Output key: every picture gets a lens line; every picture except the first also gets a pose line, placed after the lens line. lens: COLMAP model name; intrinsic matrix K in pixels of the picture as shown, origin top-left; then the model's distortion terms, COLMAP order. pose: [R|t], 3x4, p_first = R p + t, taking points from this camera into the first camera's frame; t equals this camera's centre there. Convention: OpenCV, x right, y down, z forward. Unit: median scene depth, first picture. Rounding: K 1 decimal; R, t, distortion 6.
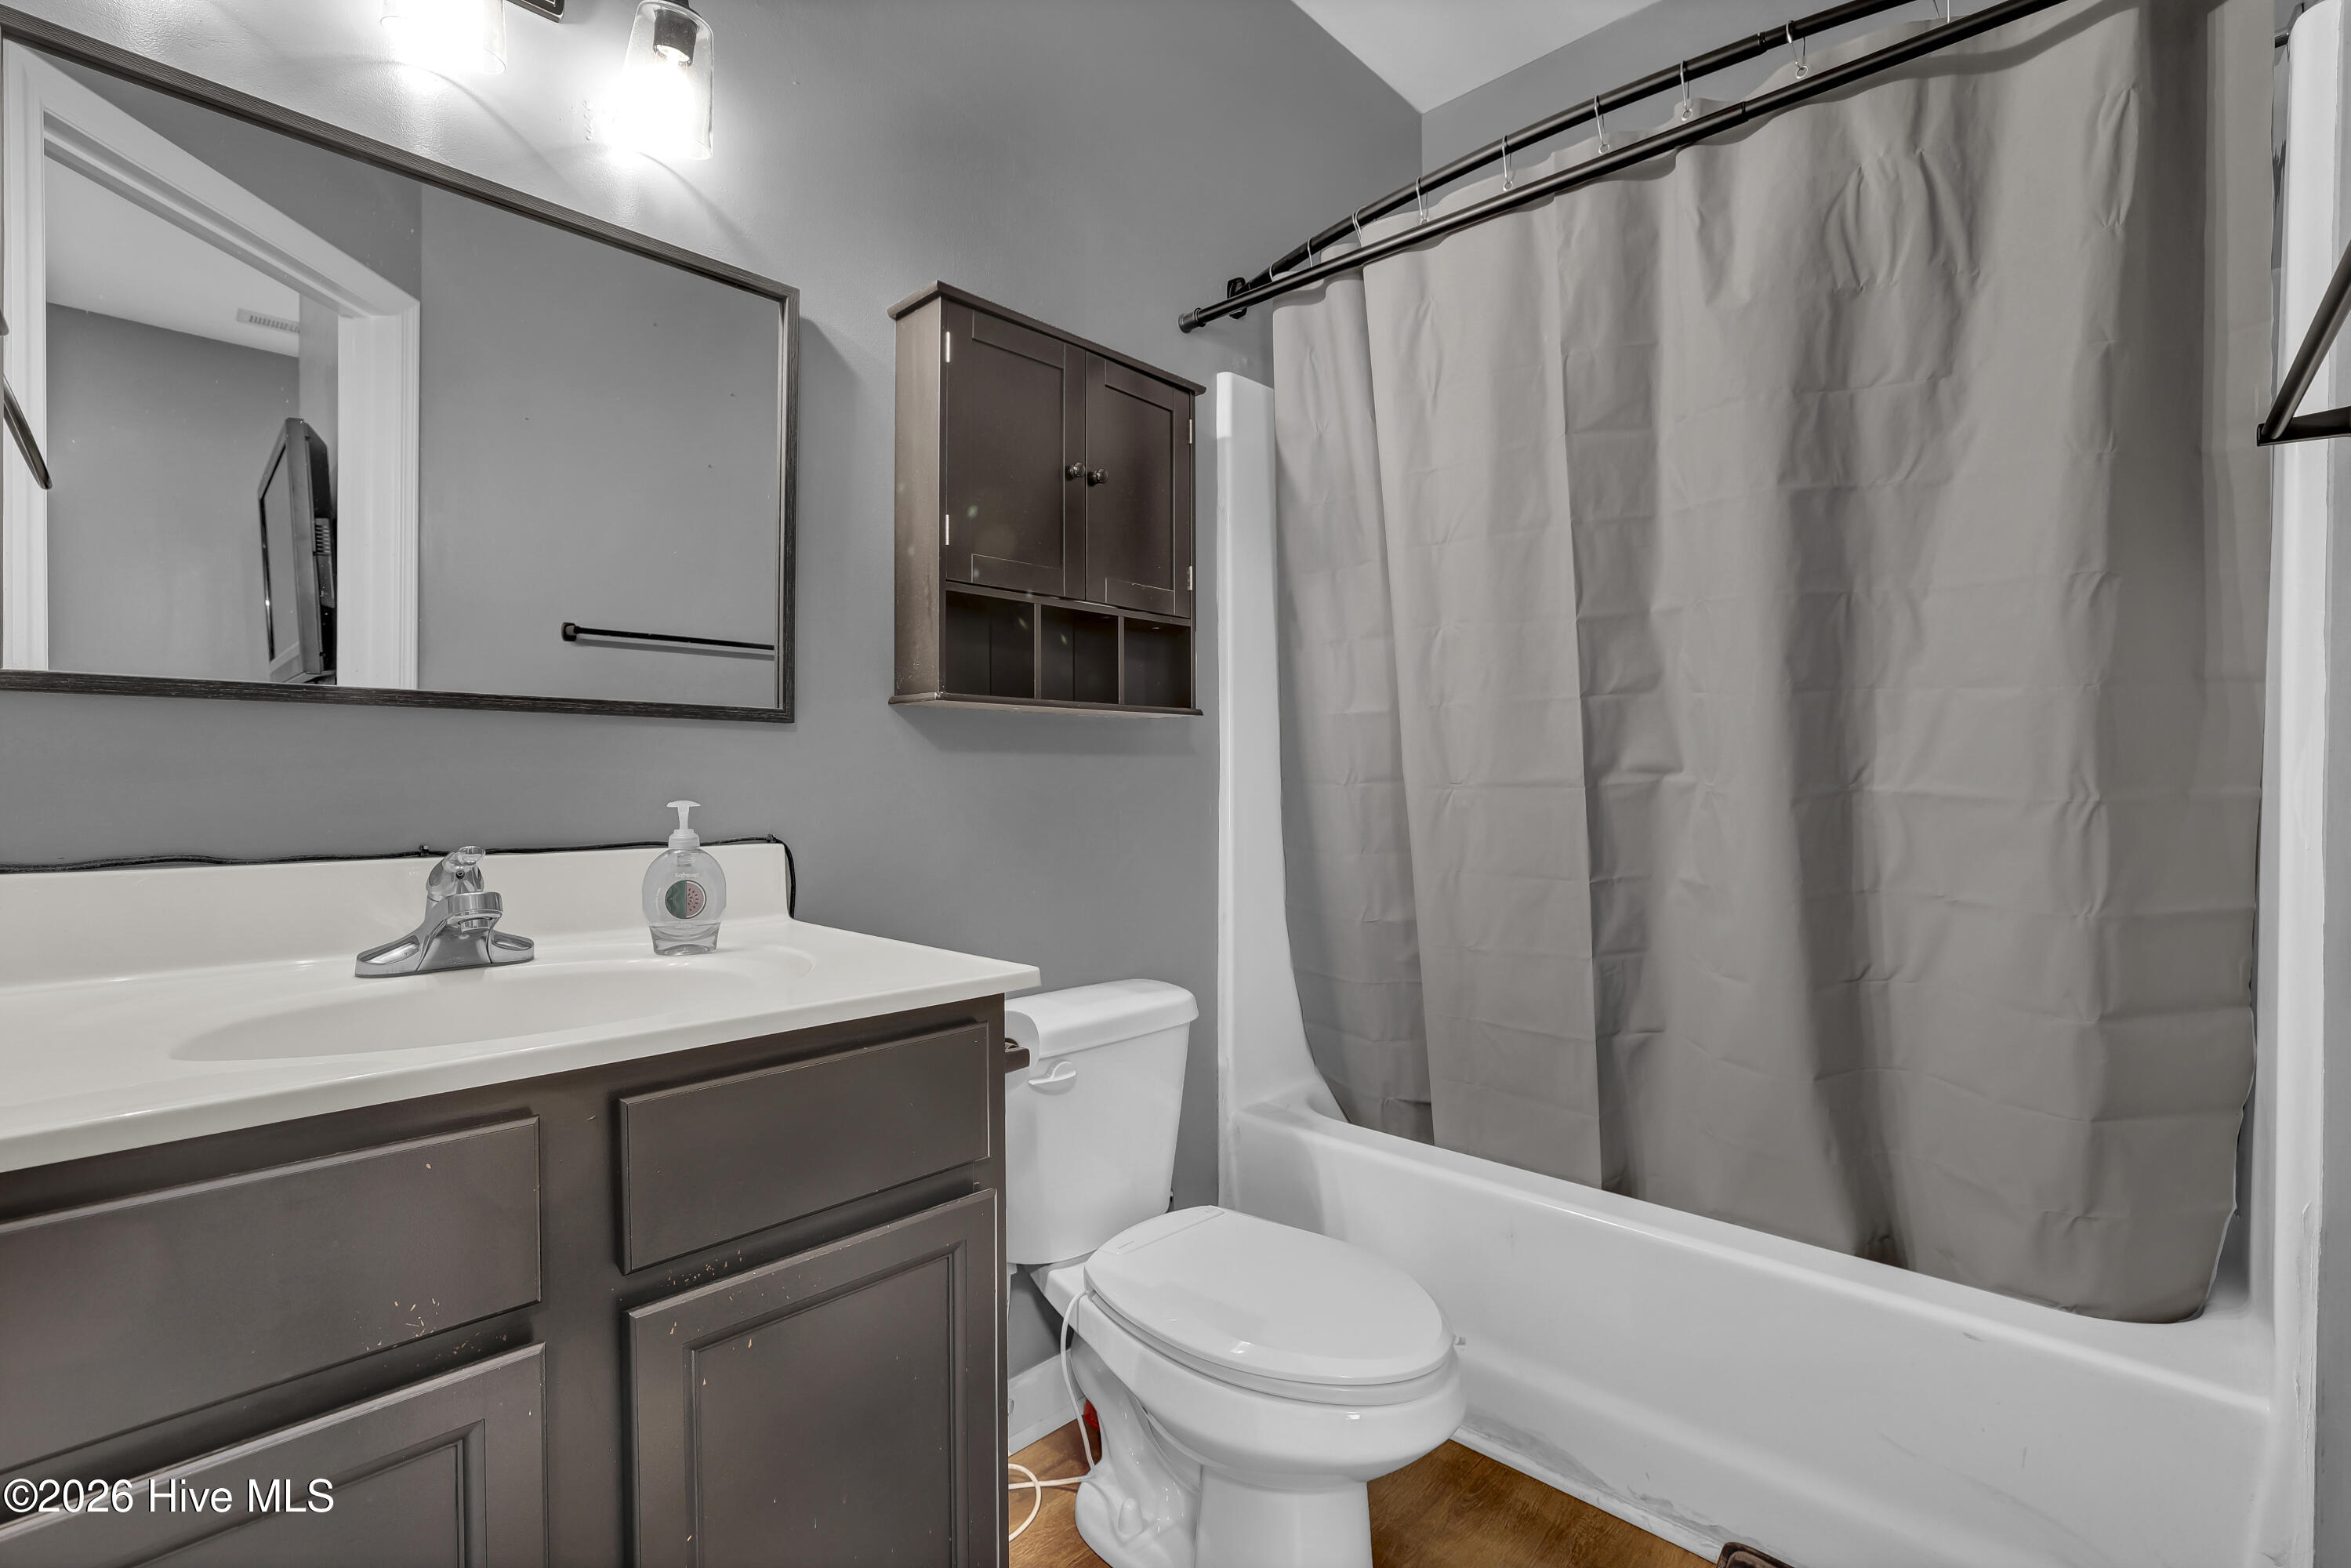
lens RADIAL K [[1040.5, 0, 1165.3], [0, 1040.5, 776.5], [0, 0, 1]] dist [-0.030419, 0.001376]
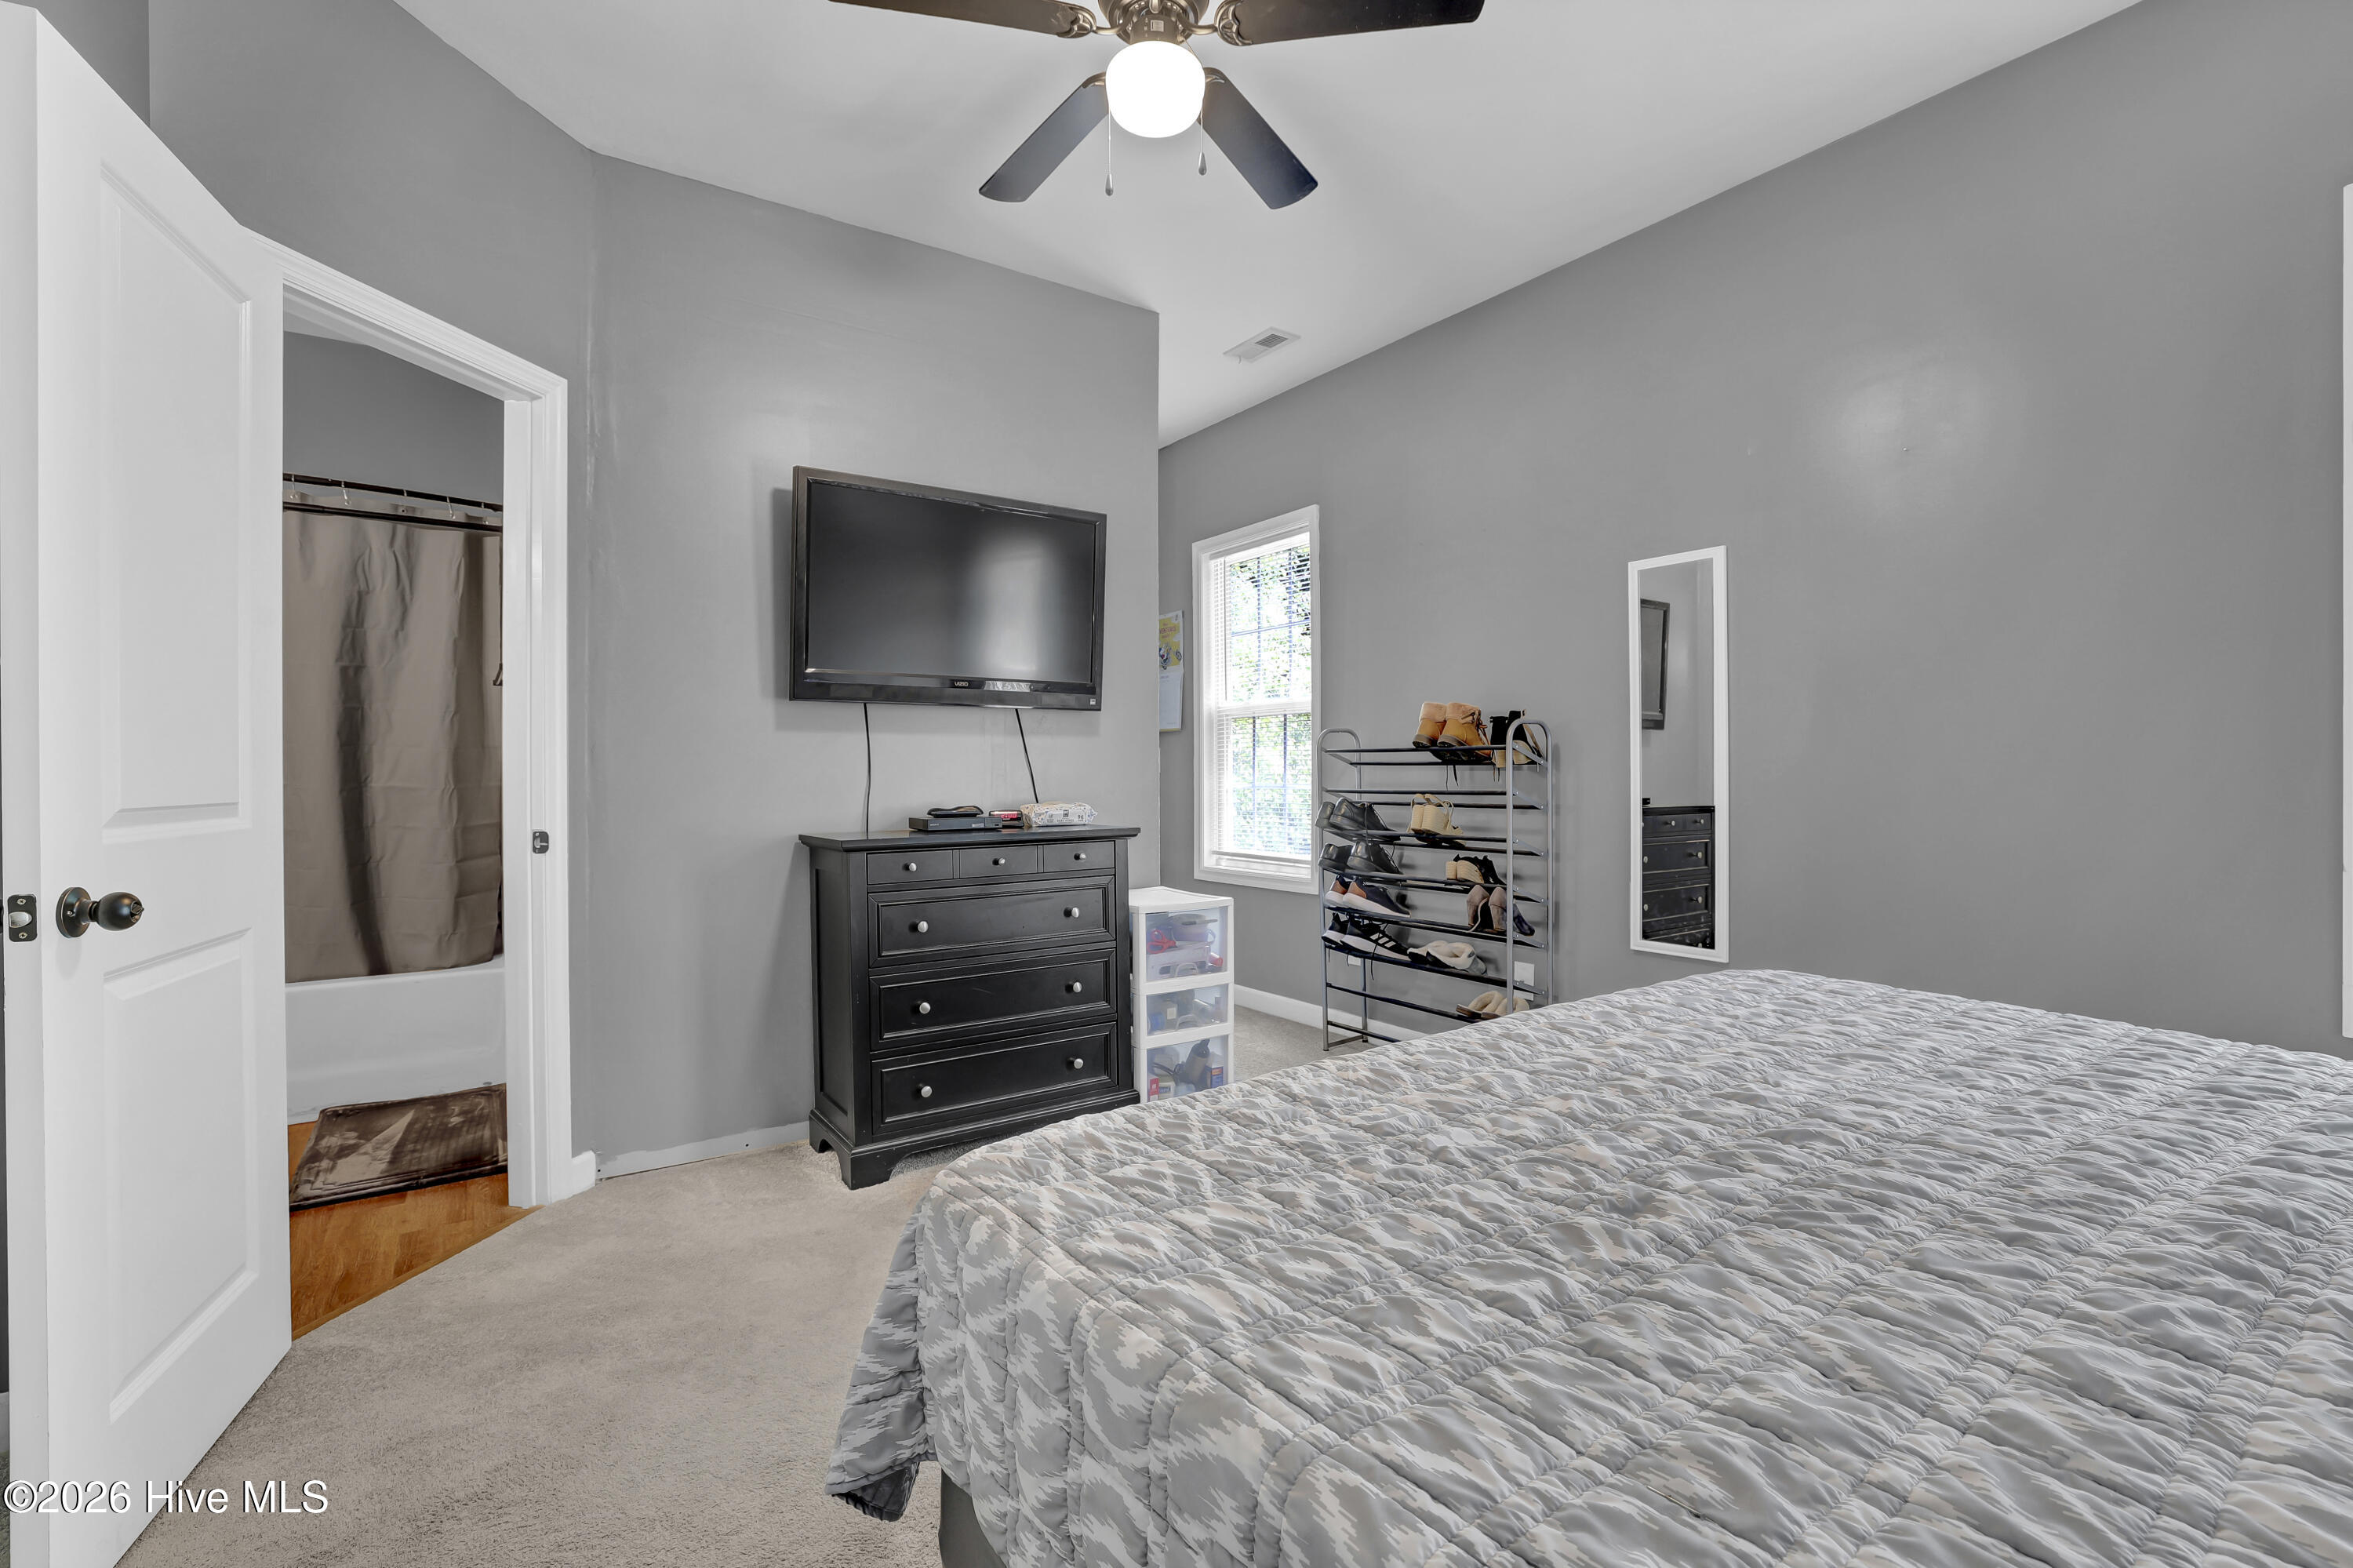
lens RADIAL K [[1041.3, 0, 1167.1], [0, 1041.3, 775.3], [0, 0, 1]] dist [-0.030419, 0.001376]
pose [[0.220154, -0.007848, 0.975434, -1.355729], [0.013011, 0.999902, 0.005108, 0.000140], [-0.975378, 0.011567, 0.220234, -1.485416]]
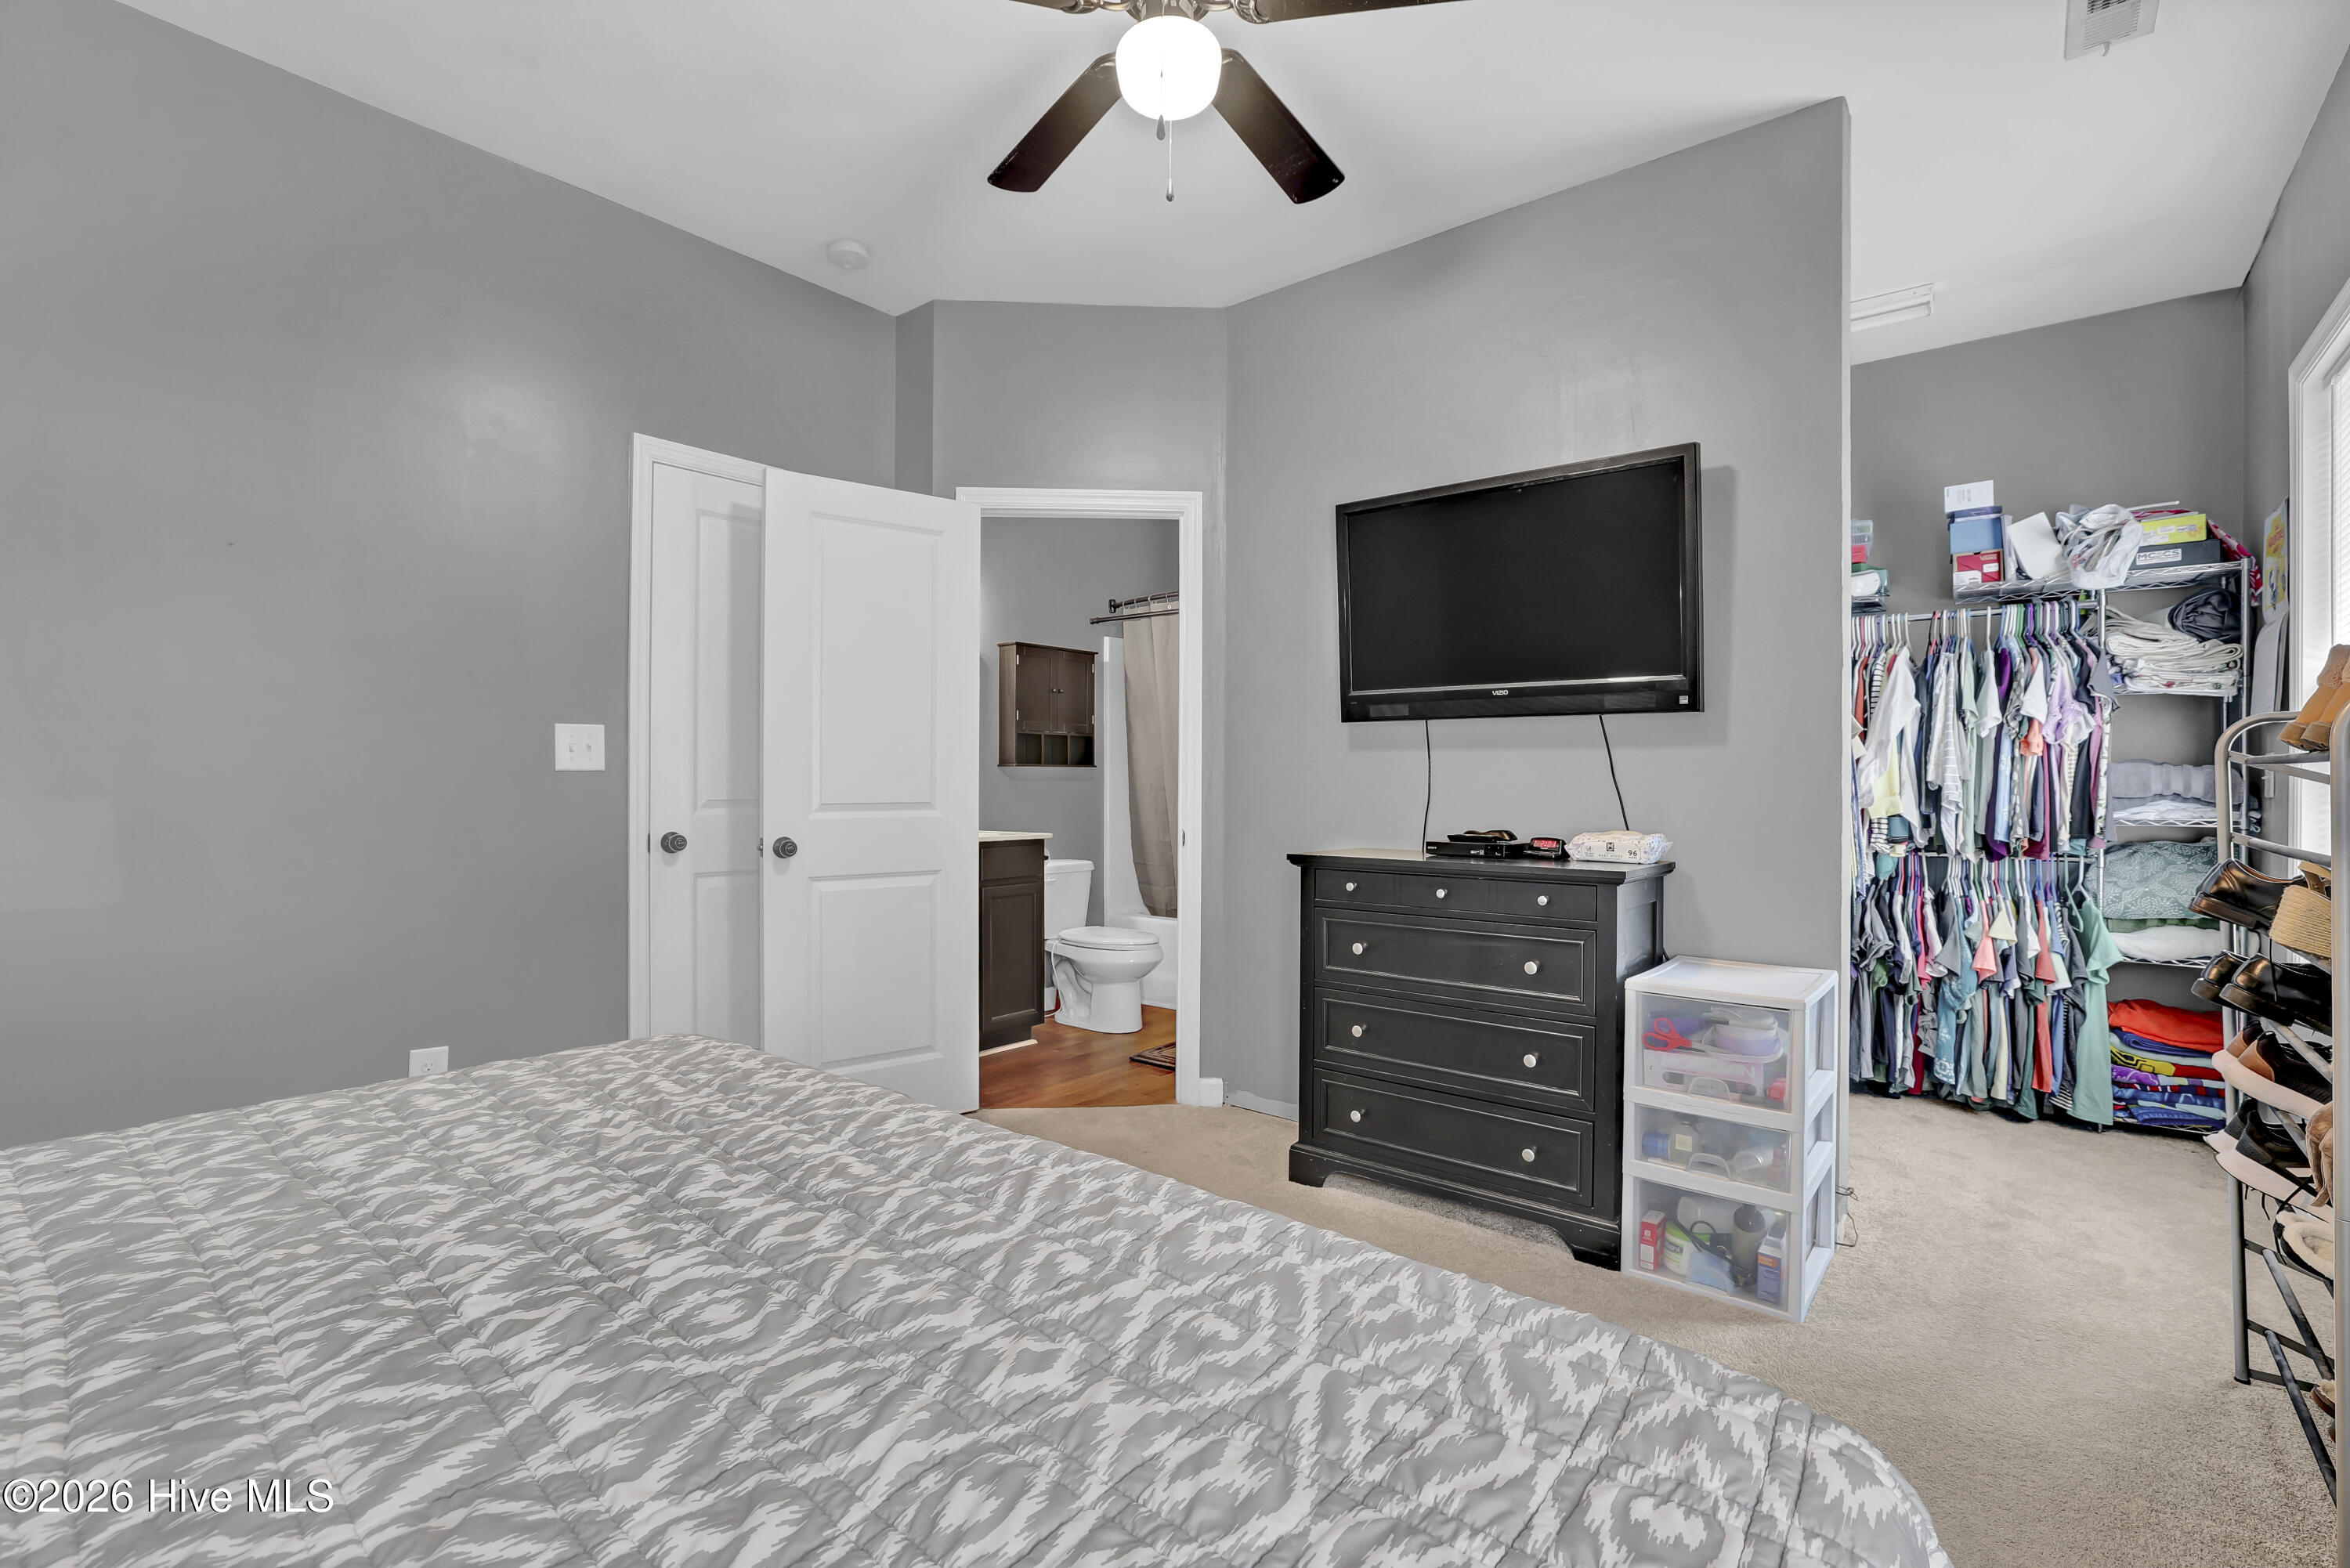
lens RADIAL K [[1039.9, 0, 1160.1], [0, 1039.9, 778.0], [0, 0, 1]] dist [-0.030419, 0.001376]
pose [[0.997859, 0.001248, 0.065389, 0.028117], [-0.000833, 0.999979, -0.006381, -0.015371], [-0.065396, 0.006313, 0.997839, -2.557627]]
